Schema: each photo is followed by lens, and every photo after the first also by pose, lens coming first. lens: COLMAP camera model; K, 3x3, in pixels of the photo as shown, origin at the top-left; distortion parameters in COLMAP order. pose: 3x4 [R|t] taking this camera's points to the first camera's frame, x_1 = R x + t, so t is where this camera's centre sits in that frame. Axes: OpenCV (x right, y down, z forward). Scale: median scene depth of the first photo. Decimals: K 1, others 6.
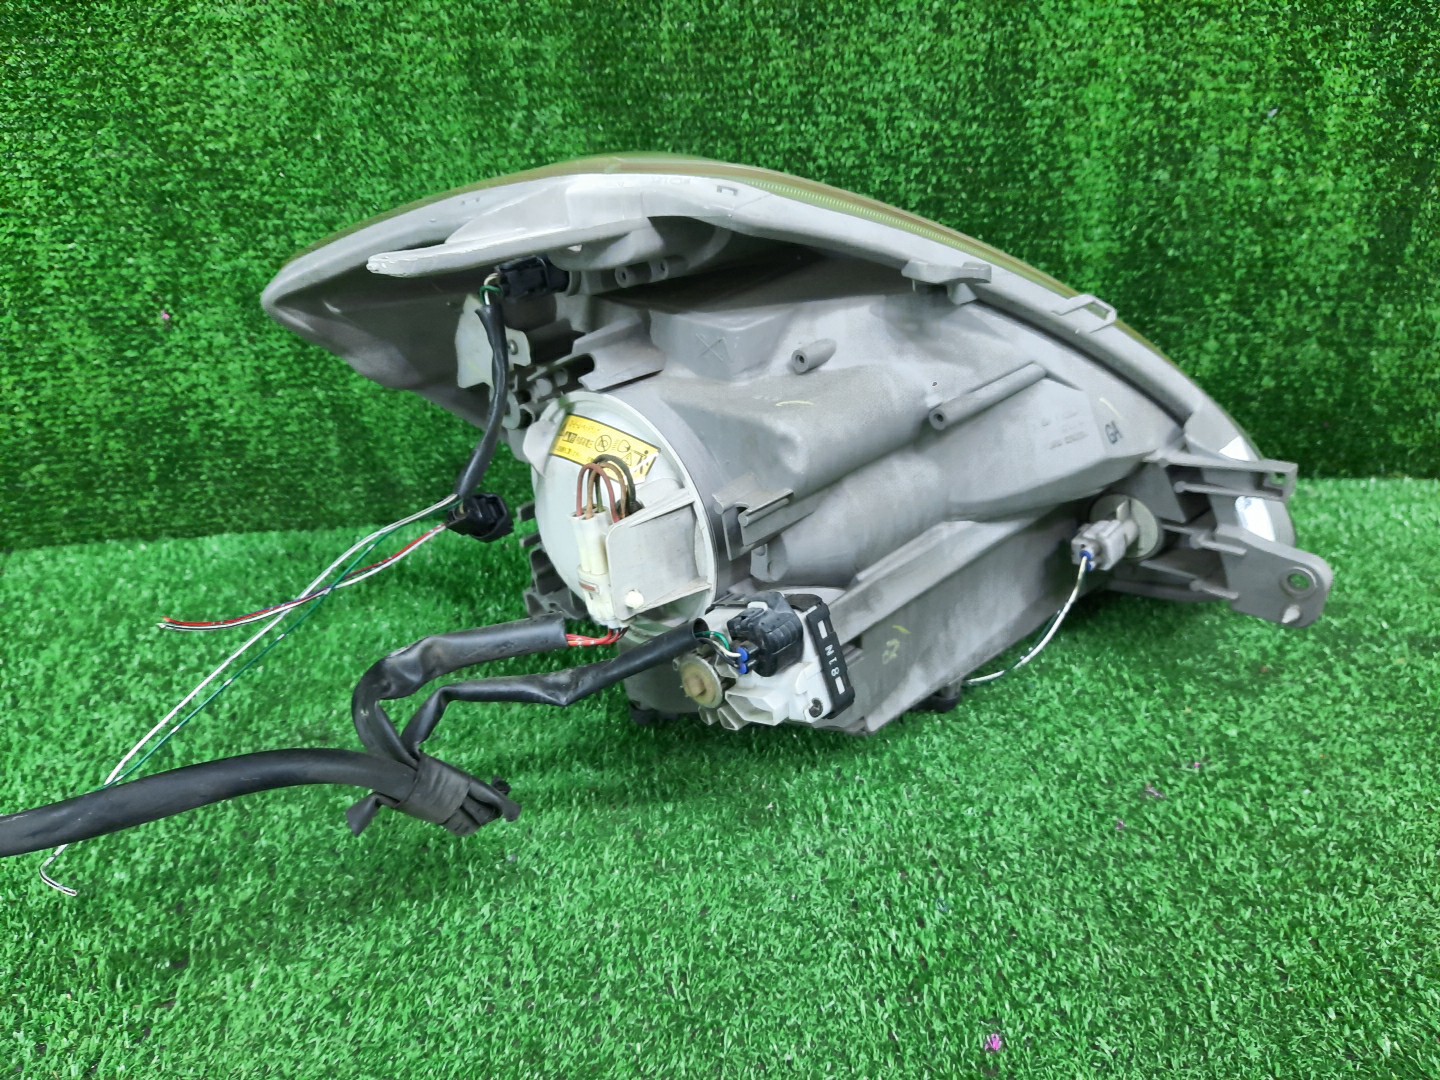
lens RADIAL K [[1083.6, 0, 710.4], [0, 1083.6, 550.0], [0, 0, 1]] dist [0.010692, -0.018436]
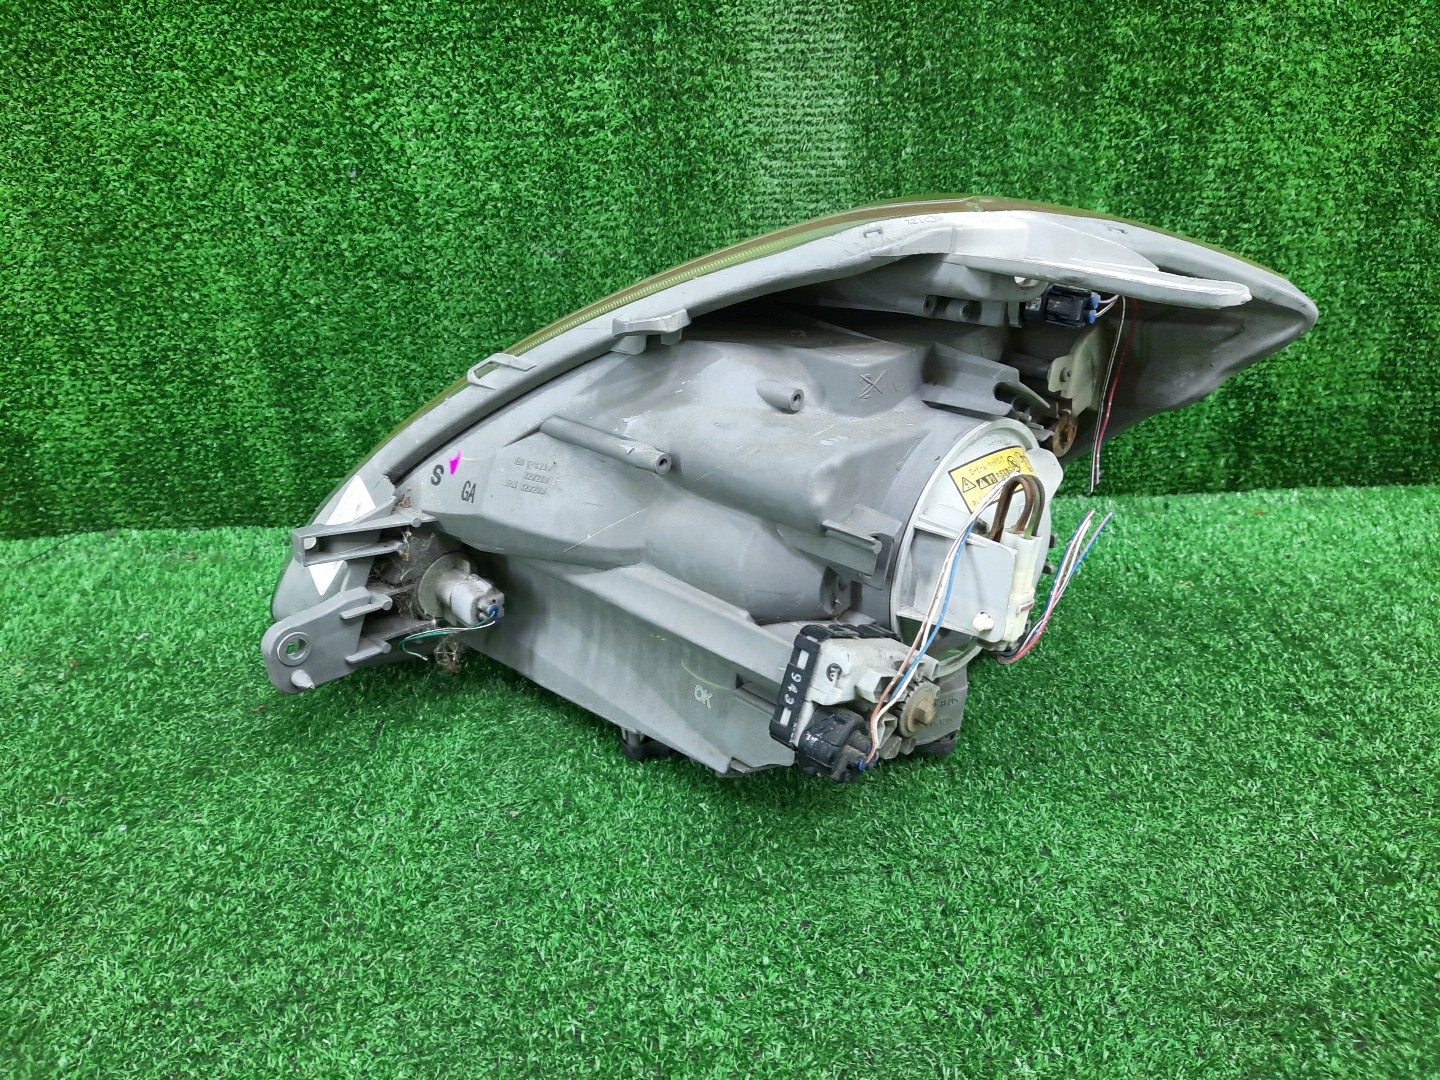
lens RADIAL K [[1083.6, 0, 725.5], [0, 1083.6, 545.8], [0, 0, 1]] dist [0.010692, -0.018436]
pose [[0.997446, 0.007061, -0.071071, 0.995701], [-0.009787, 0.999227, -0.038084, -0.009238], [0.070747, 0.038682, 0.996744, -0.007190]]
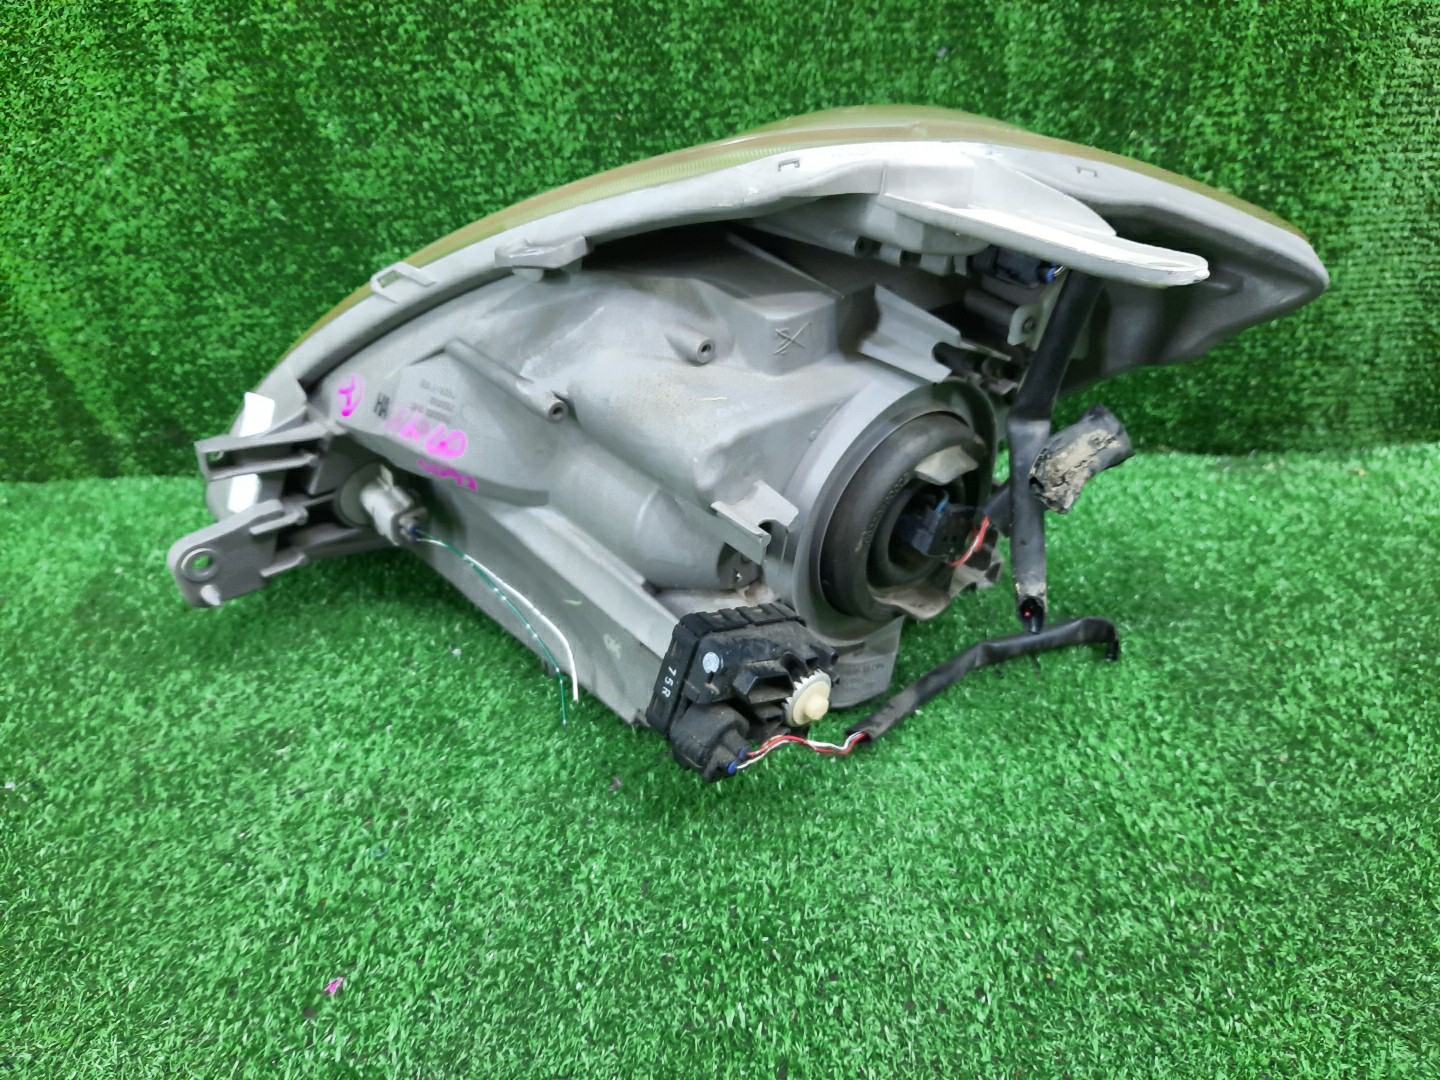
lens RADIAL K [[1083.6, 0, 718.6], [0, 1083.6, 550.7], [0, 0, 1]] dist [0.010692, -0.018436]
pose [[0.994502, 0.026793, -0.101228, 0.449307], [-0.028091, 0.999540, -0.011422, 0.047503], [0.100876, 0.014203, 0.994798, 0.049251]]
